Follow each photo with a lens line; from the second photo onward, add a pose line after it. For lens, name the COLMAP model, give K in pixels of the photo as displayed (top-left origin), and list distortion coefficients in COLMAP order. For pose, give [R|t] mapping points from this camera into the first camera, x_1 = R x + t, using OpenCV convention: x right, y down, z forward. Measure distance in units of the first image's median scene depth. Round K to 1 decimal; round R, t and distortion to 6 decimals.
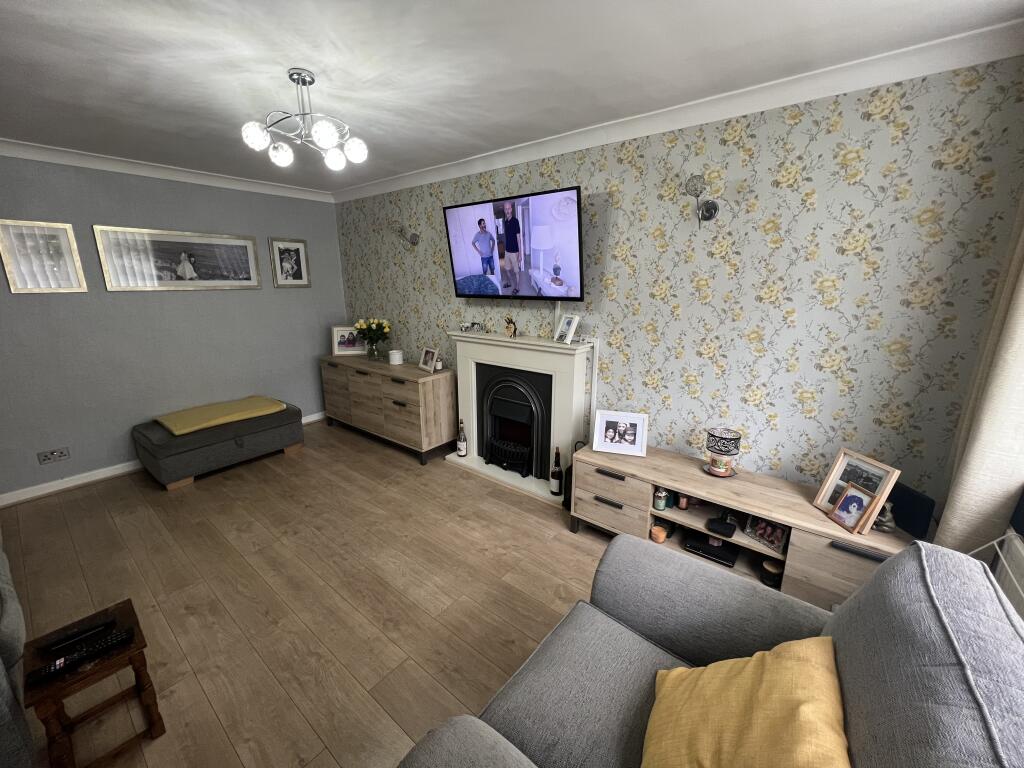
lens RADIAL K [[407.6, 0, 508.7], [0, 407.6, 381.3], [0, 0, 1]] dist [-0.002797, -0.000127]
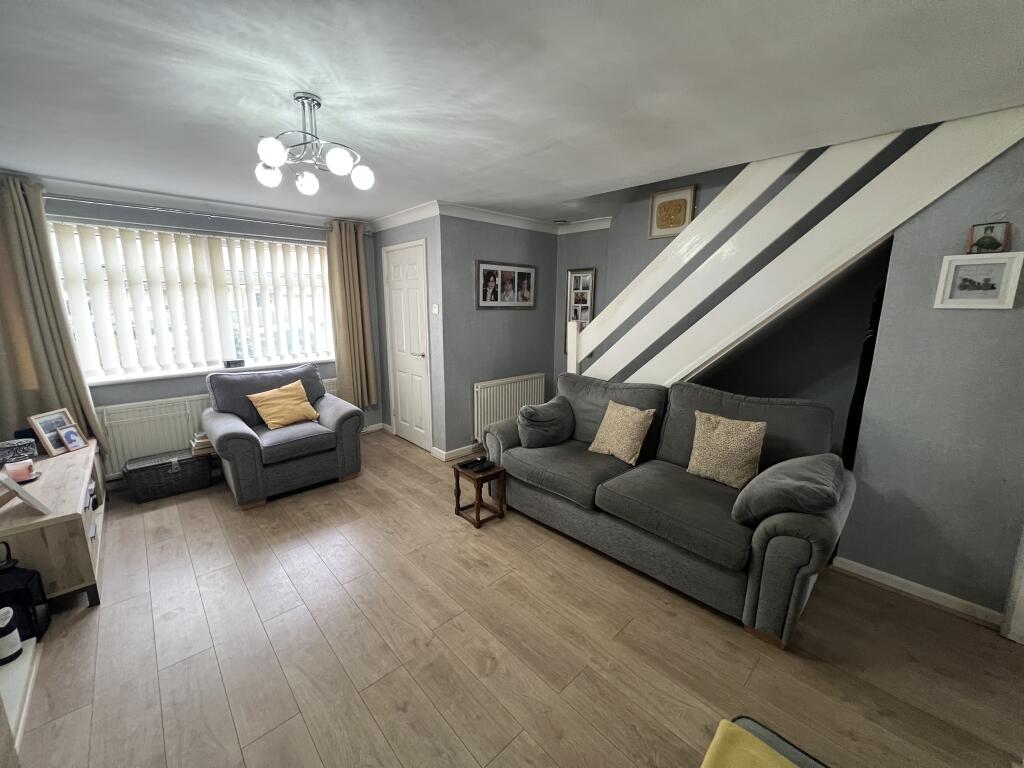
lens RADIAL K [[407.6, 0, 506.8], [0, 407.6, 380.9], [0, 0, 1]] dist [-0.002797, -0.000127]
pose [[-0.989018, -0.029160, 0.144890, -0.696448], [0.035817, 0.903830, 0.426390, -0.330538], [-0.143389, 0.426897, -0.892860, 1.275439]]
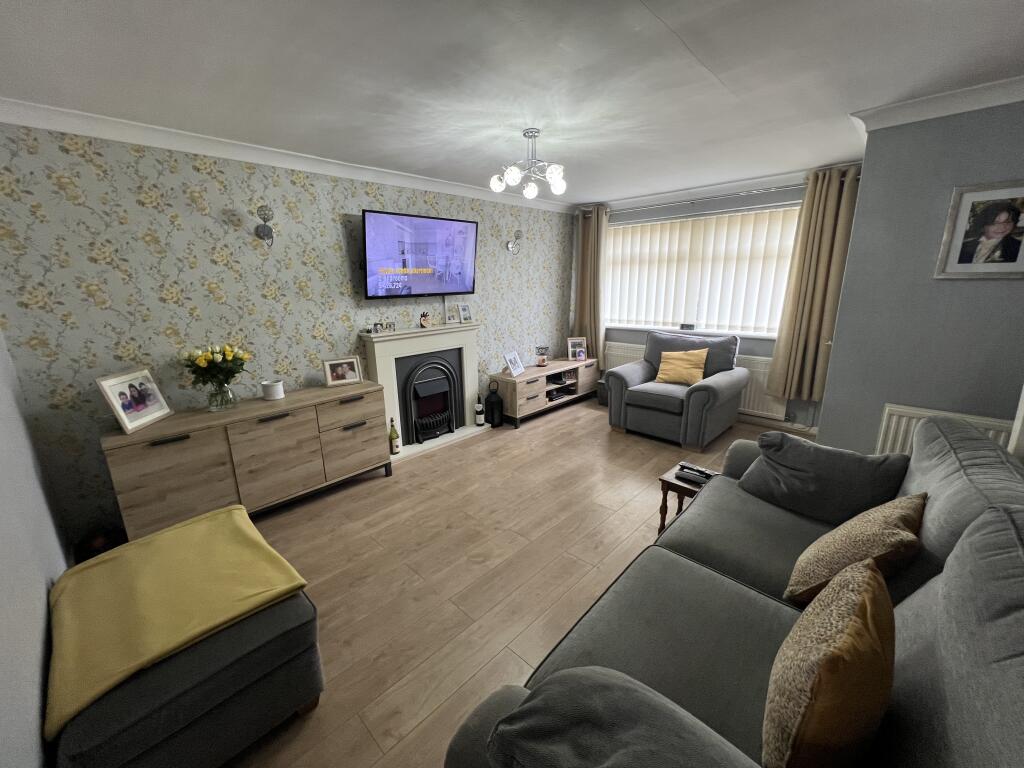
lens RADIAL K [[407.6, 0, 508.7], [0, 407.6, 380.5], [0, 0, 1]] dist [-0.002797, -0.000127]
pose [[0.101051, -0.236712, 0.966311, -1.272749], [0.264178, 0.942798, 0.203326, -0.151291], [-0.959166, 0.234732, 0.157805, 0.644417]]
